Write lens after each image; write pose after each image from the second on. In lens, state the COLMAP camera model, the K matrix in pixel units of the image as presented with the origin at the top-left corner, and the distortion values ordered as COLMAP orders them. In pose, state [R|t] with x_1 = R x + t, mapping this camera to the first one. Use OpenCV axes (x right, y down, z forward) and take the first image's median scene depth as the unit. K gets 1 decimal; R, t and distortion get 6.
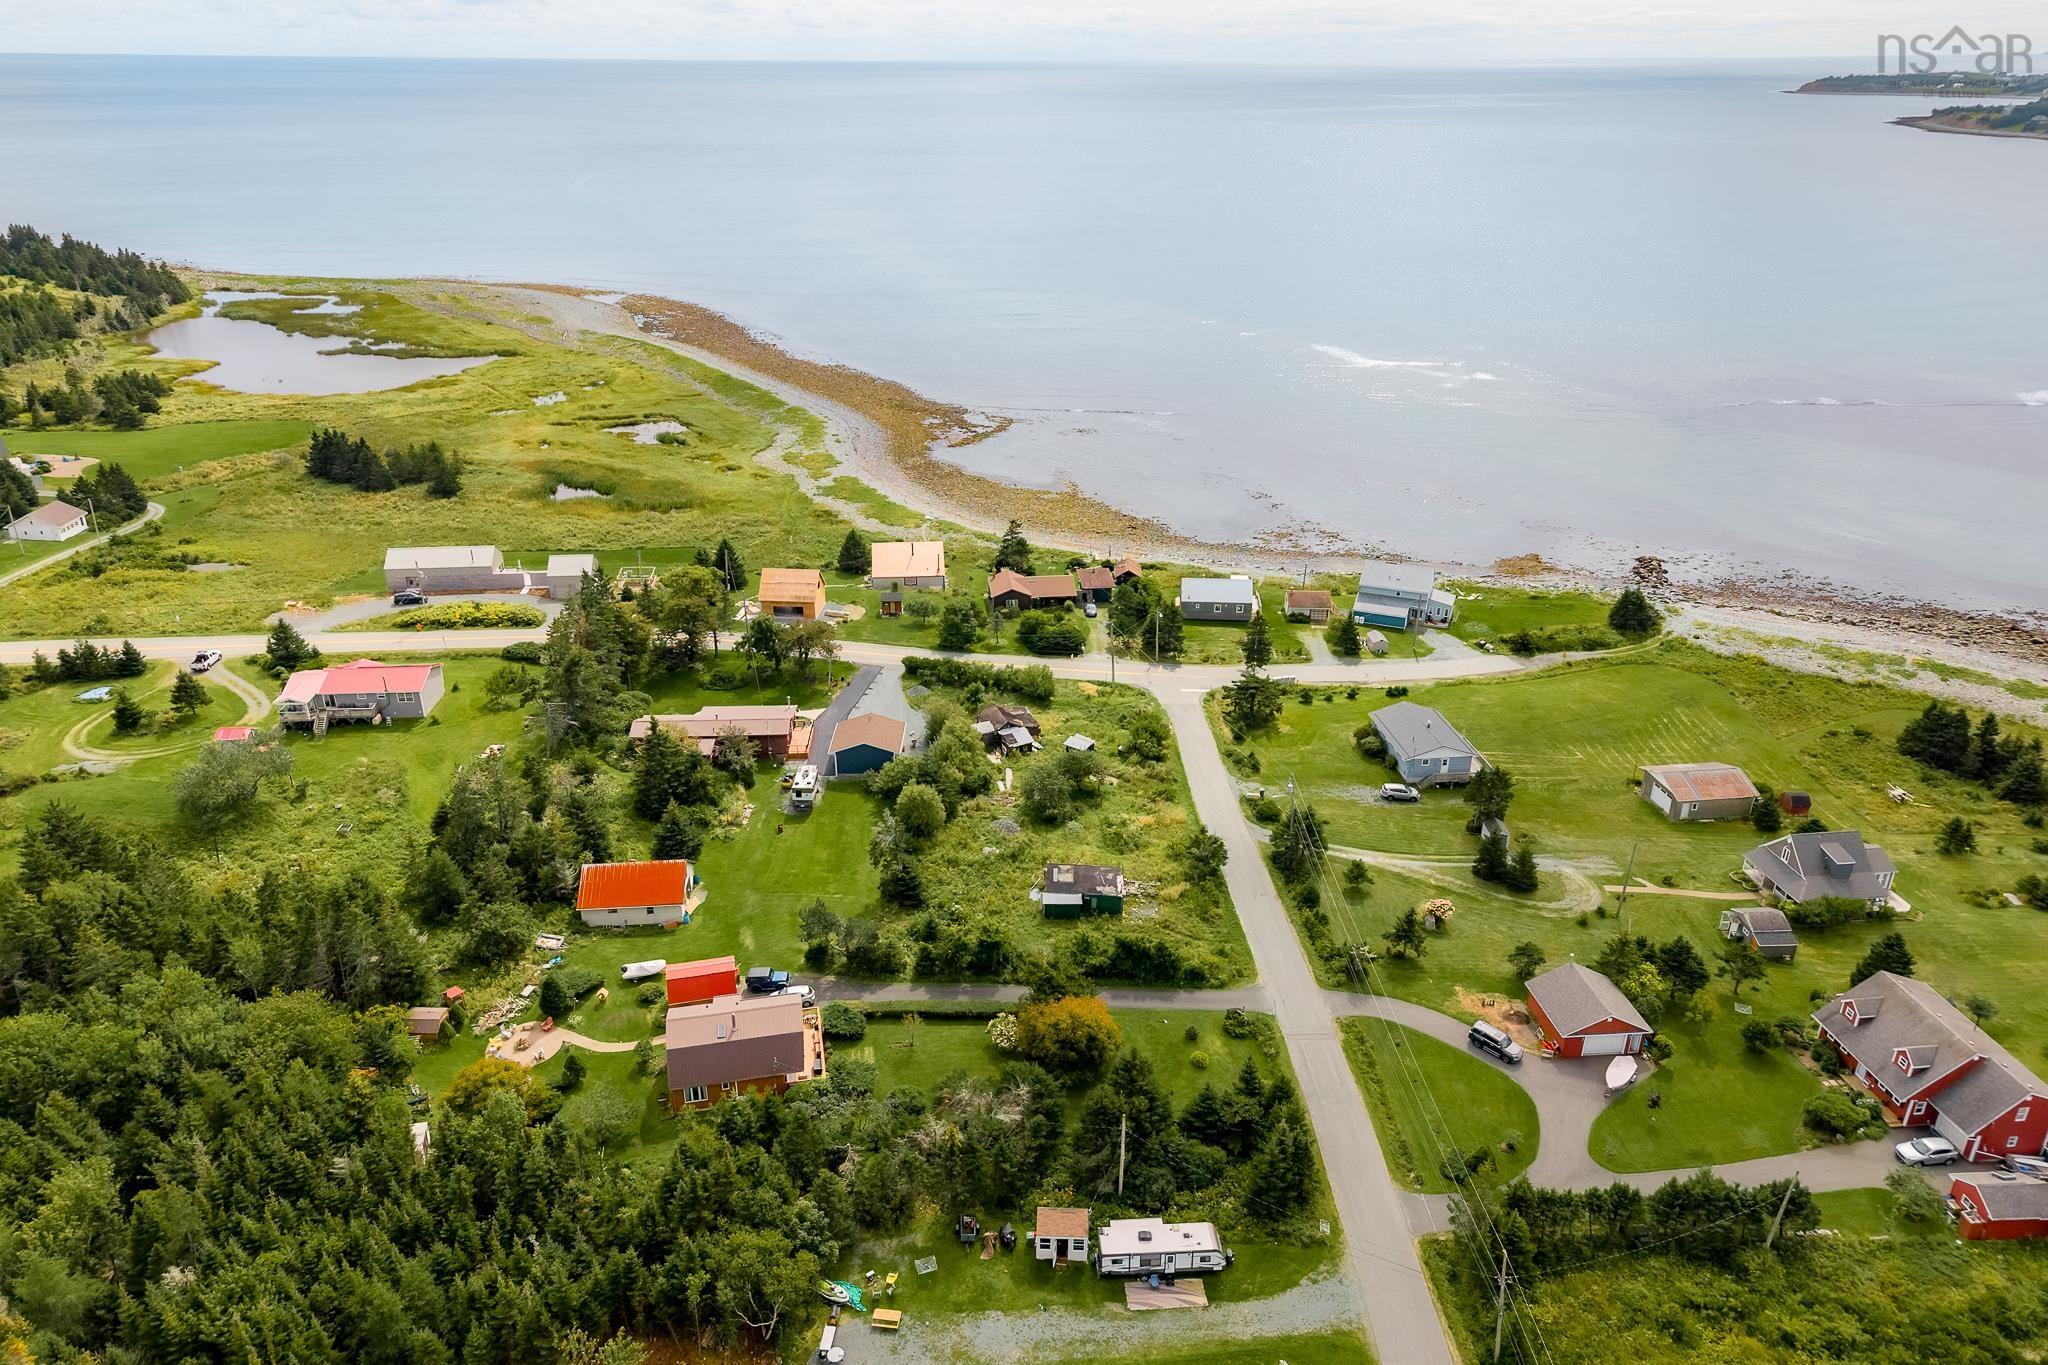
lens RADIAL K [[1352.5, 0, 1030.5], [0, 1352.5, 678.1], [0, 0, 1]] dist [0.065697, -0.042492]
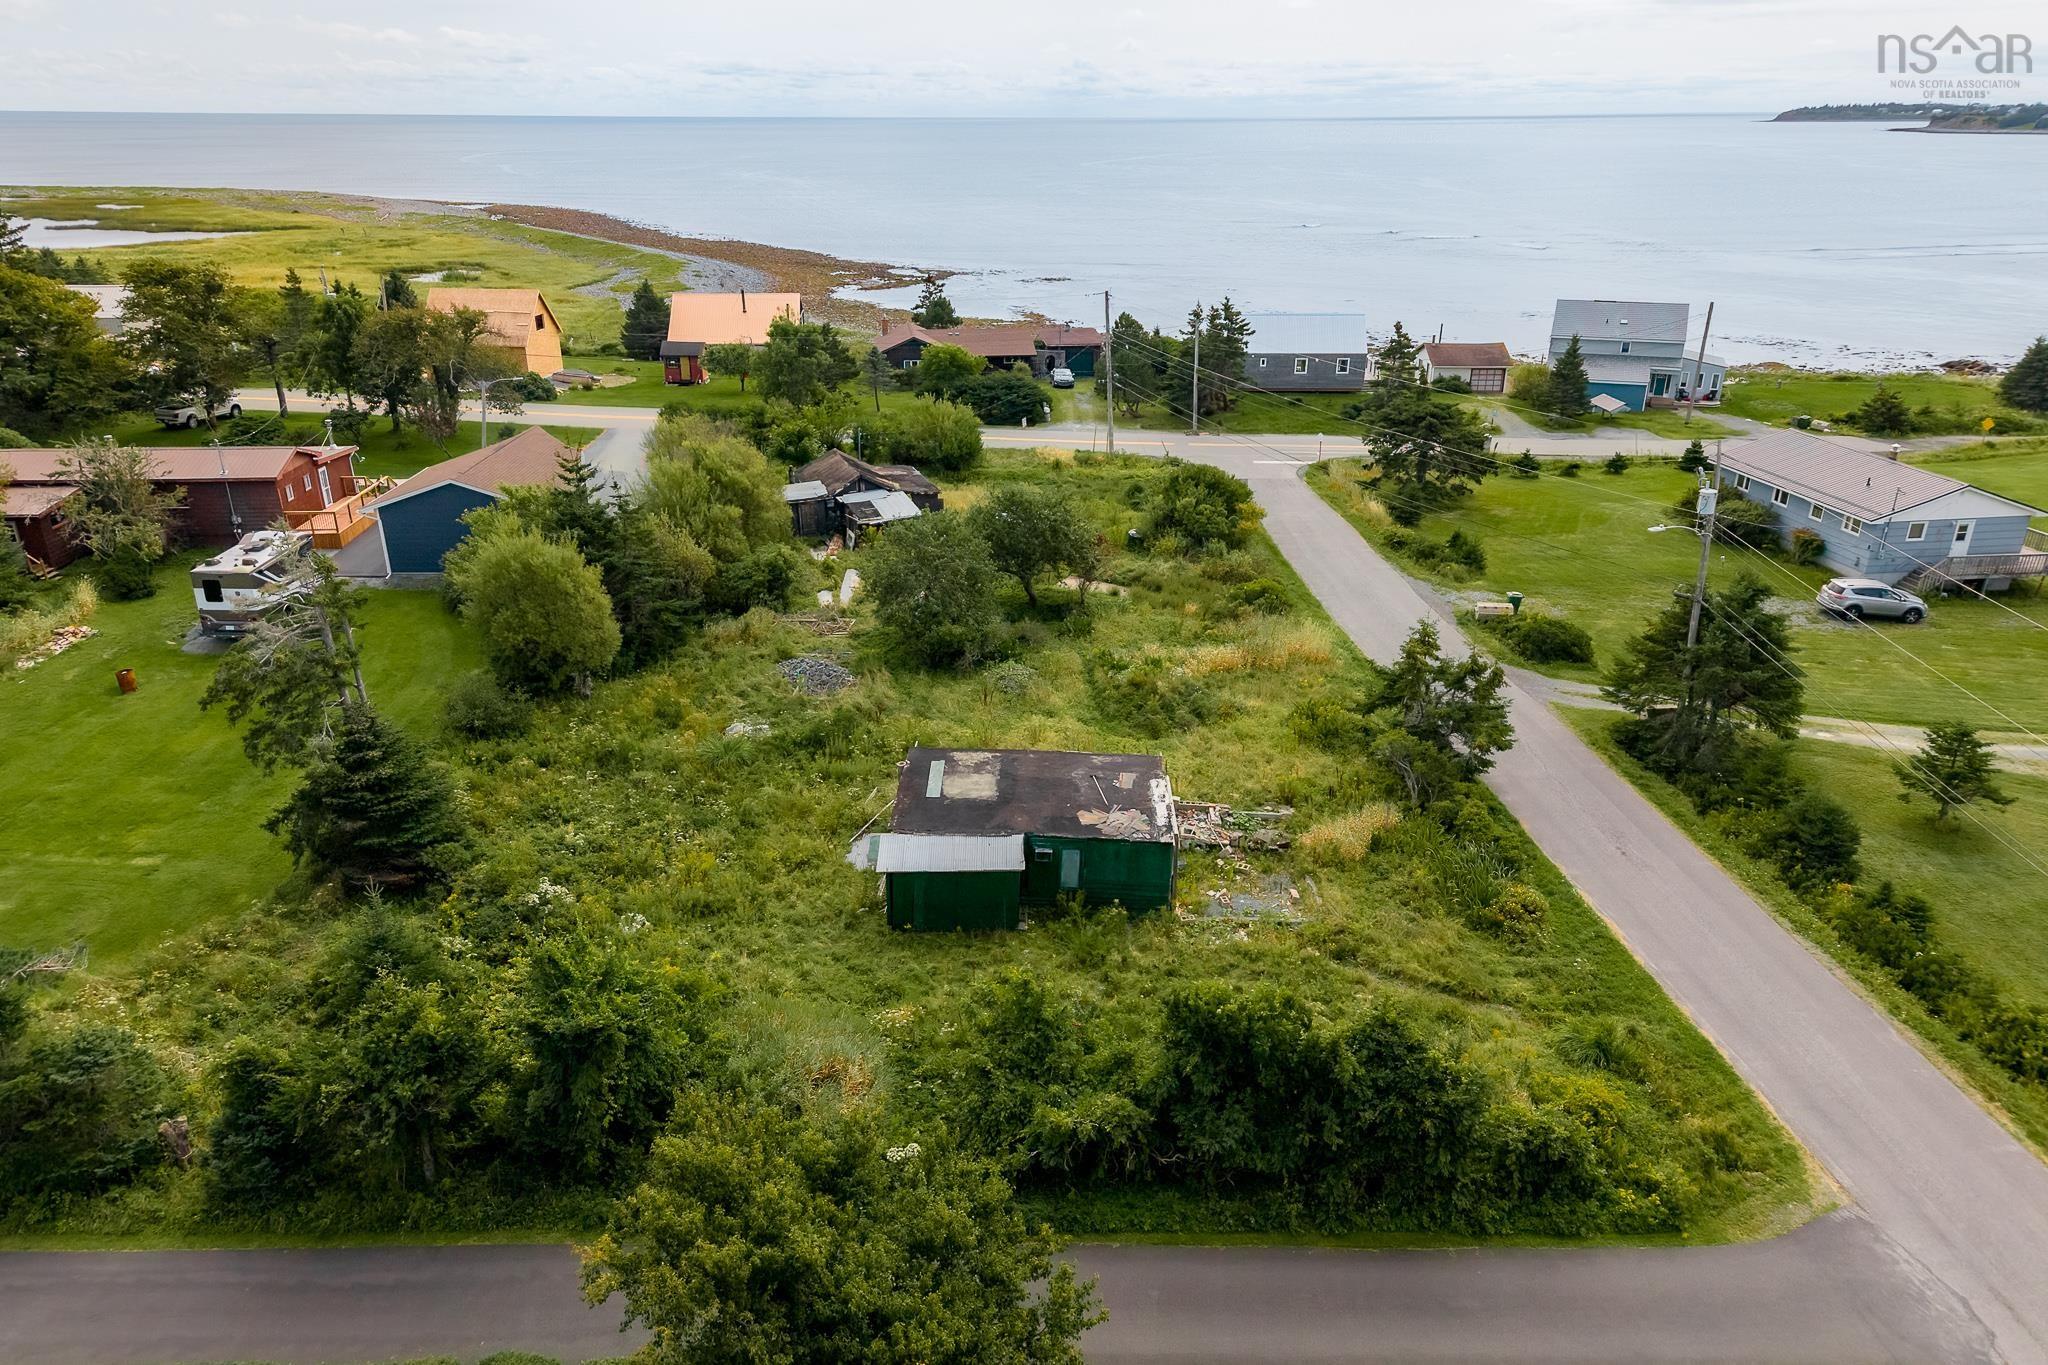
lens RADIAL K [[1352.5, 0, 1030.5], [0, 1352.5, 678.1], [0, 0, 1]] dist [0.065697, -0.042492]
pose [[0.999826, -0.011958, 0.014318, 0.031789], [0.012495, 0.999198, -0.038048, 0.123528], [-0.013851, 0.038220, 0.999173, 0.651951]]
